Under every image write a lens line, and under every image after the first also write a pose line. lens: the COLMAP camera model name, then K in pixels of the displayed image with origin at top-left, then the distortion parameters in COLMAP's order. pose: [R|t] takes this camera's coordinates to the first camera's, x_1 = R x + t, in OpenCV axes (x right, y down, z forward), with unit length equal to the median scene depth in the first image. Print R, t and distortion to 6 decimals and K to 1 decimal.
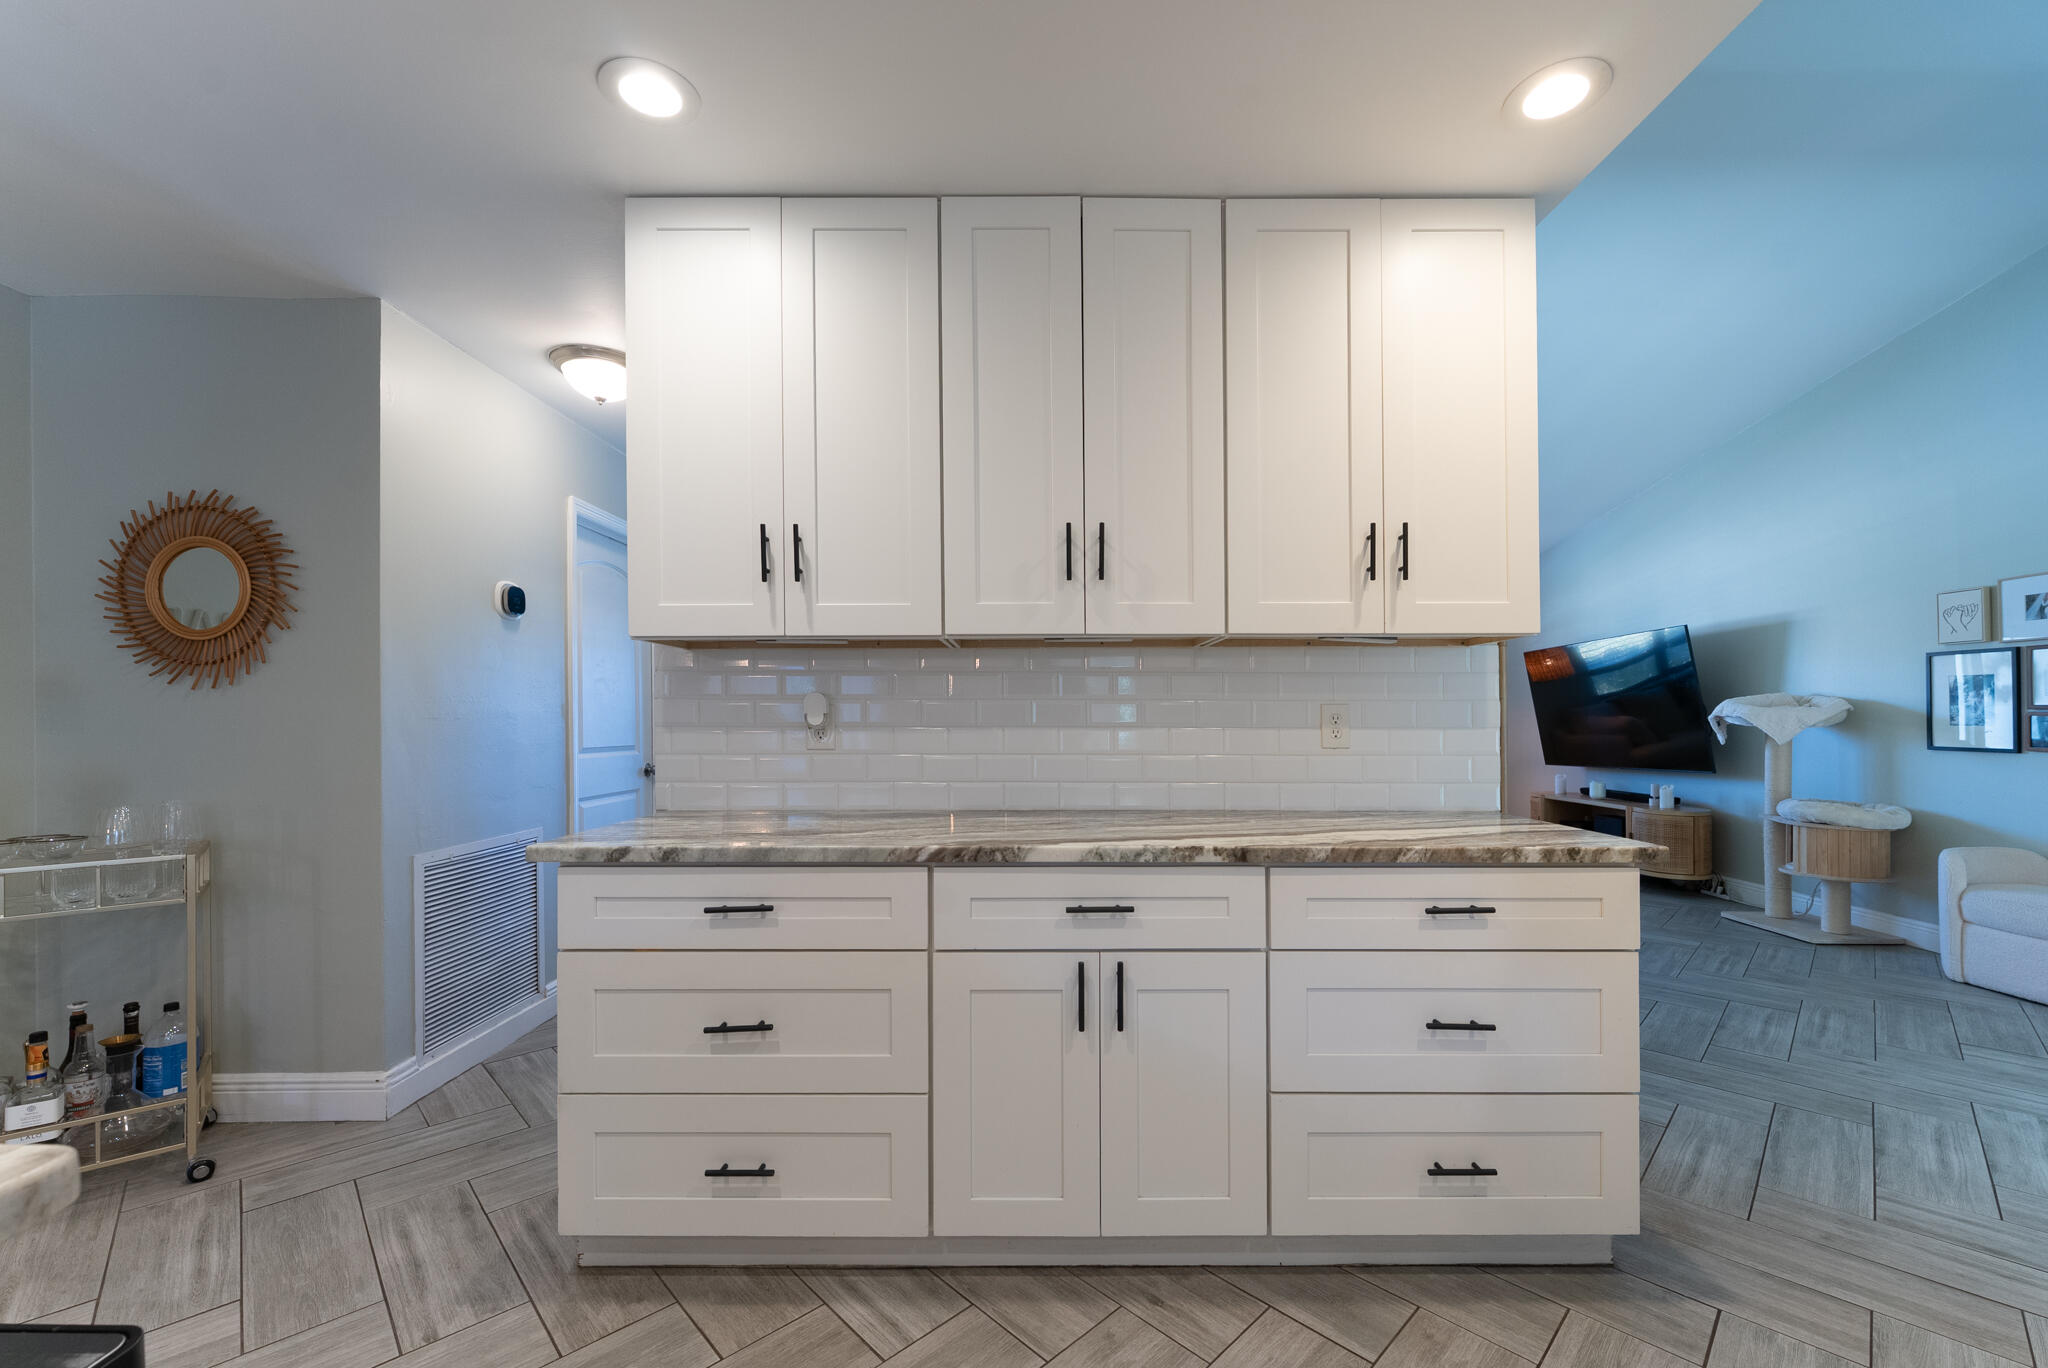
lens RADIAL K [[821.8, 0, 1044.4], [0, 821.8, 711.6], [0, 0, 1]] dist [0.001339, 0.000149]
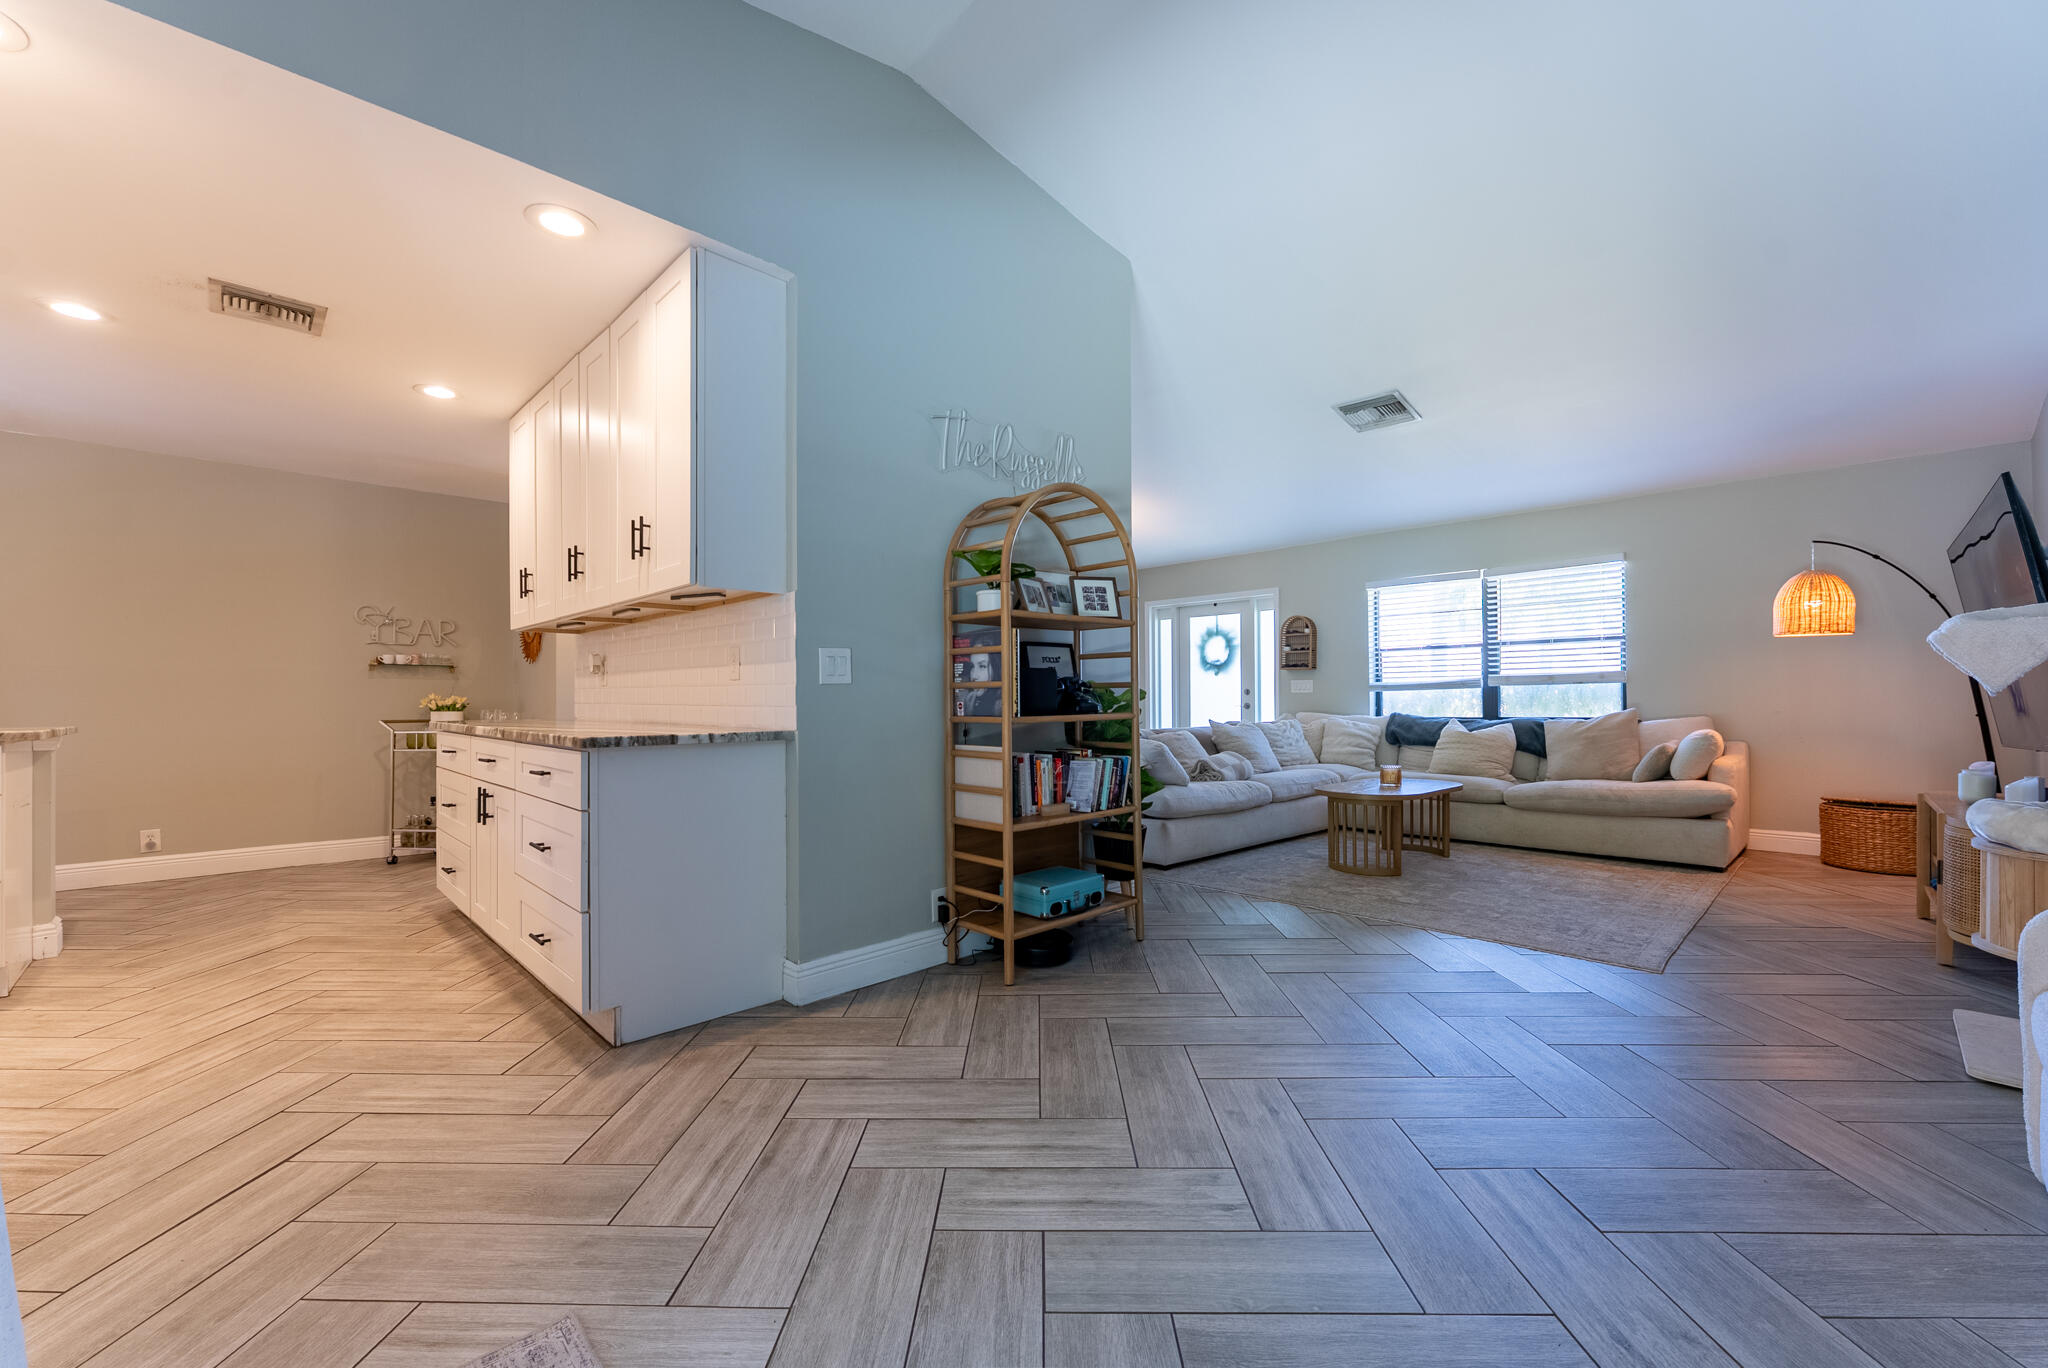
lens RADIAL K [[817.5, 0, 1024.0], [0, 817.5, 684.0], [0, 0, 1]] dist [-0.002705, -0.000055]
pose [[0.699192, -0.012417, -0.714826, 0.934314], [0.007367, 0.999921, -0.010164, 0.040010], [0.714896, 0.001840, 0.699229, 0.236516]]
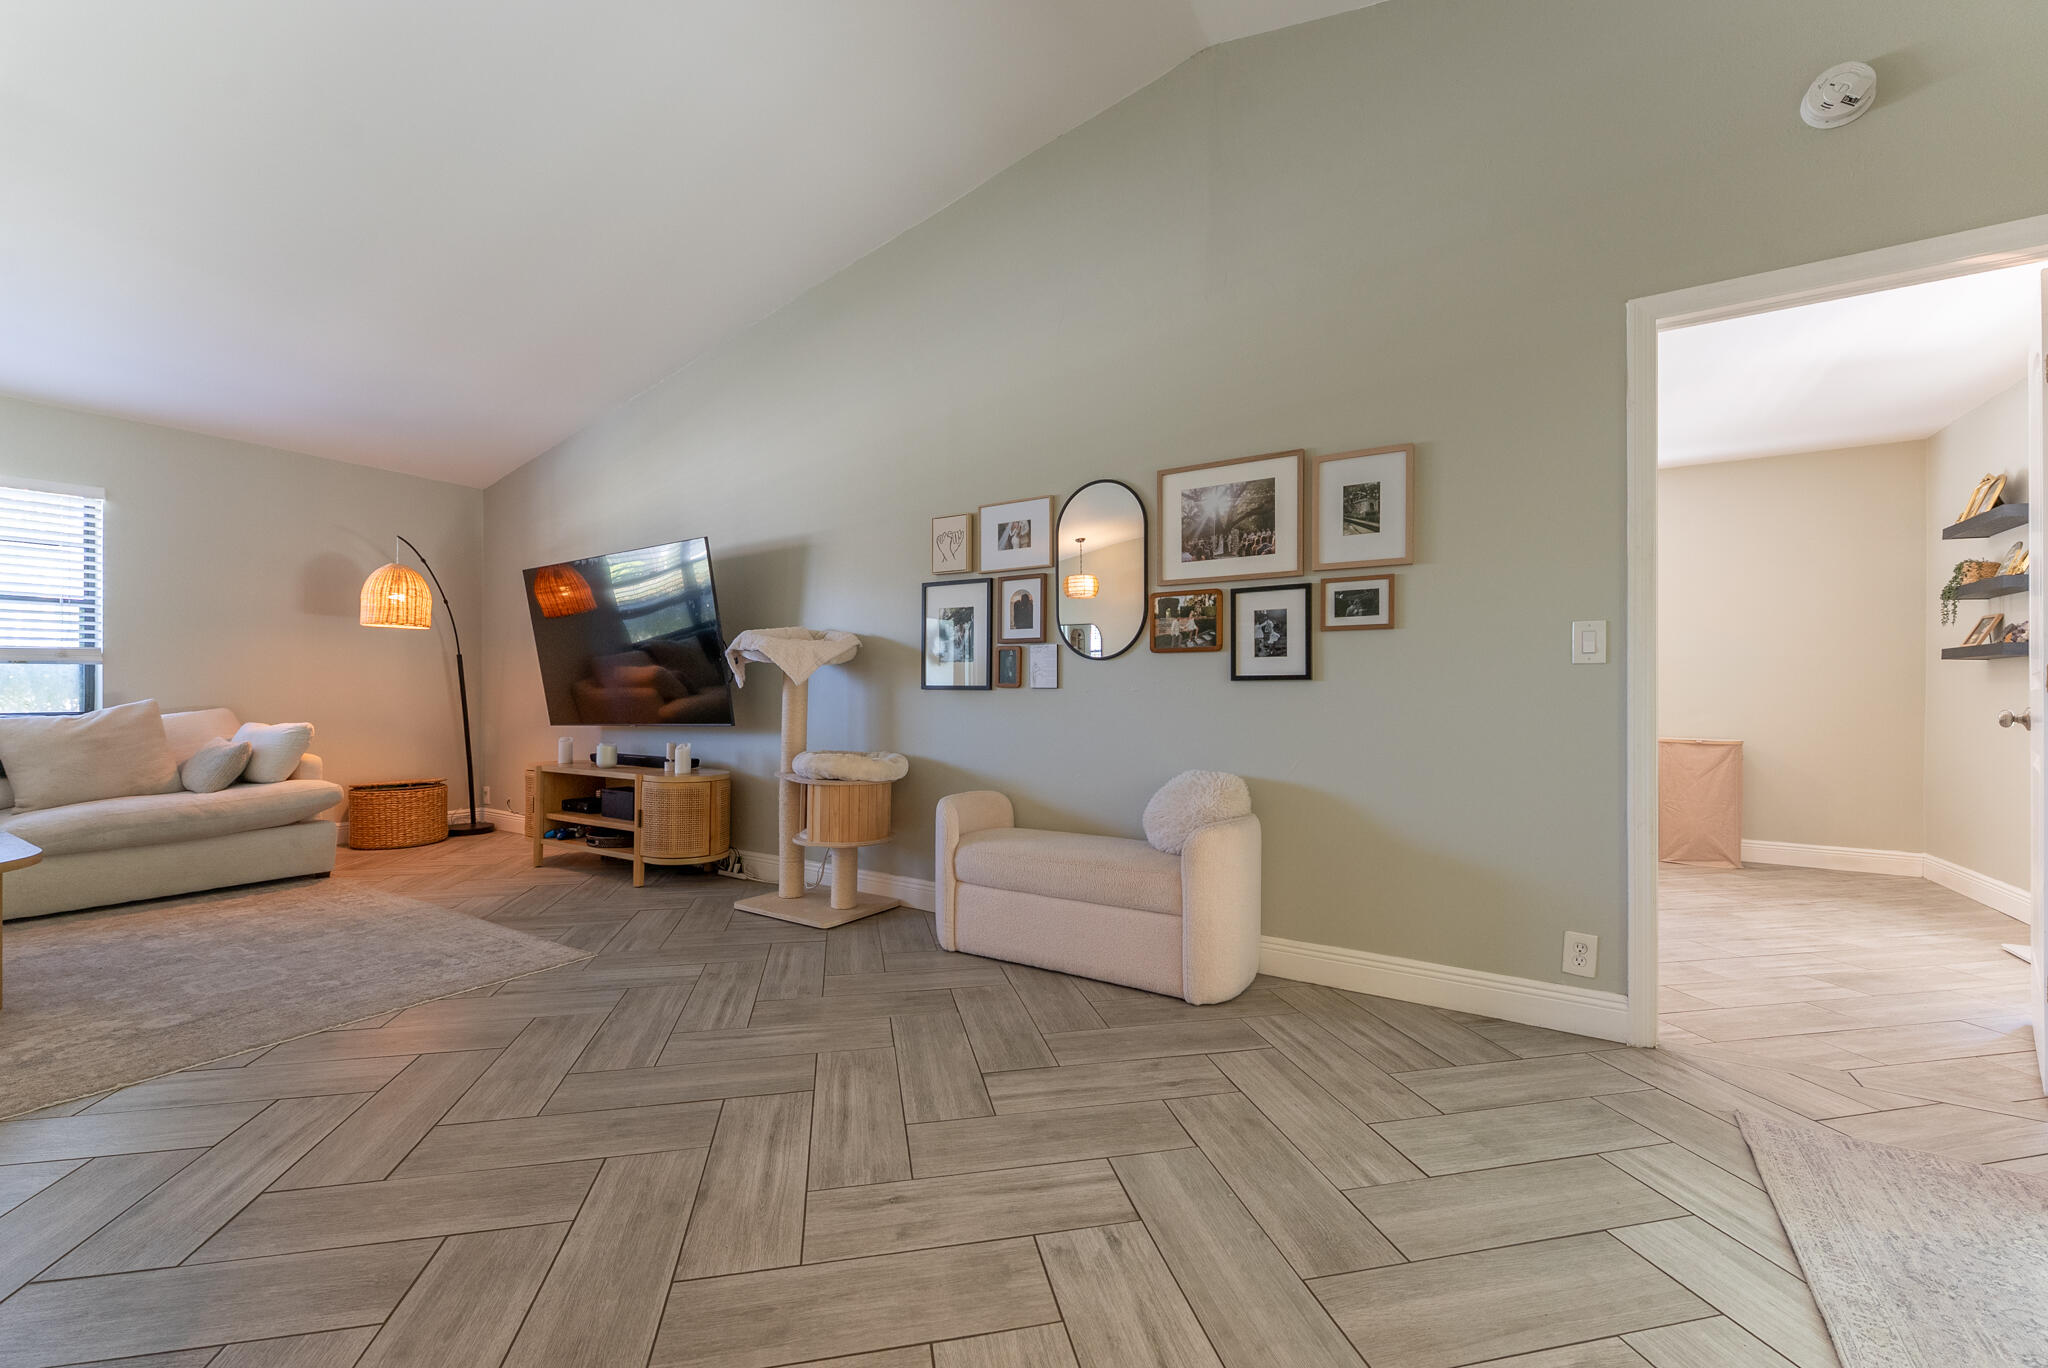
lens RADIAL K [[817.5, 0, 1024.0], [0, 817.5, 684.0], [0, 0, 1]] dist [-0.002705, -0.000055]
pose [[0.538920, 0.015672, 0.842211, 0.381343], [-0.014704, 0.999850, -0.009197, 0.048612], [-0.842229, -0.007427, 0.539069, 0.427876]]
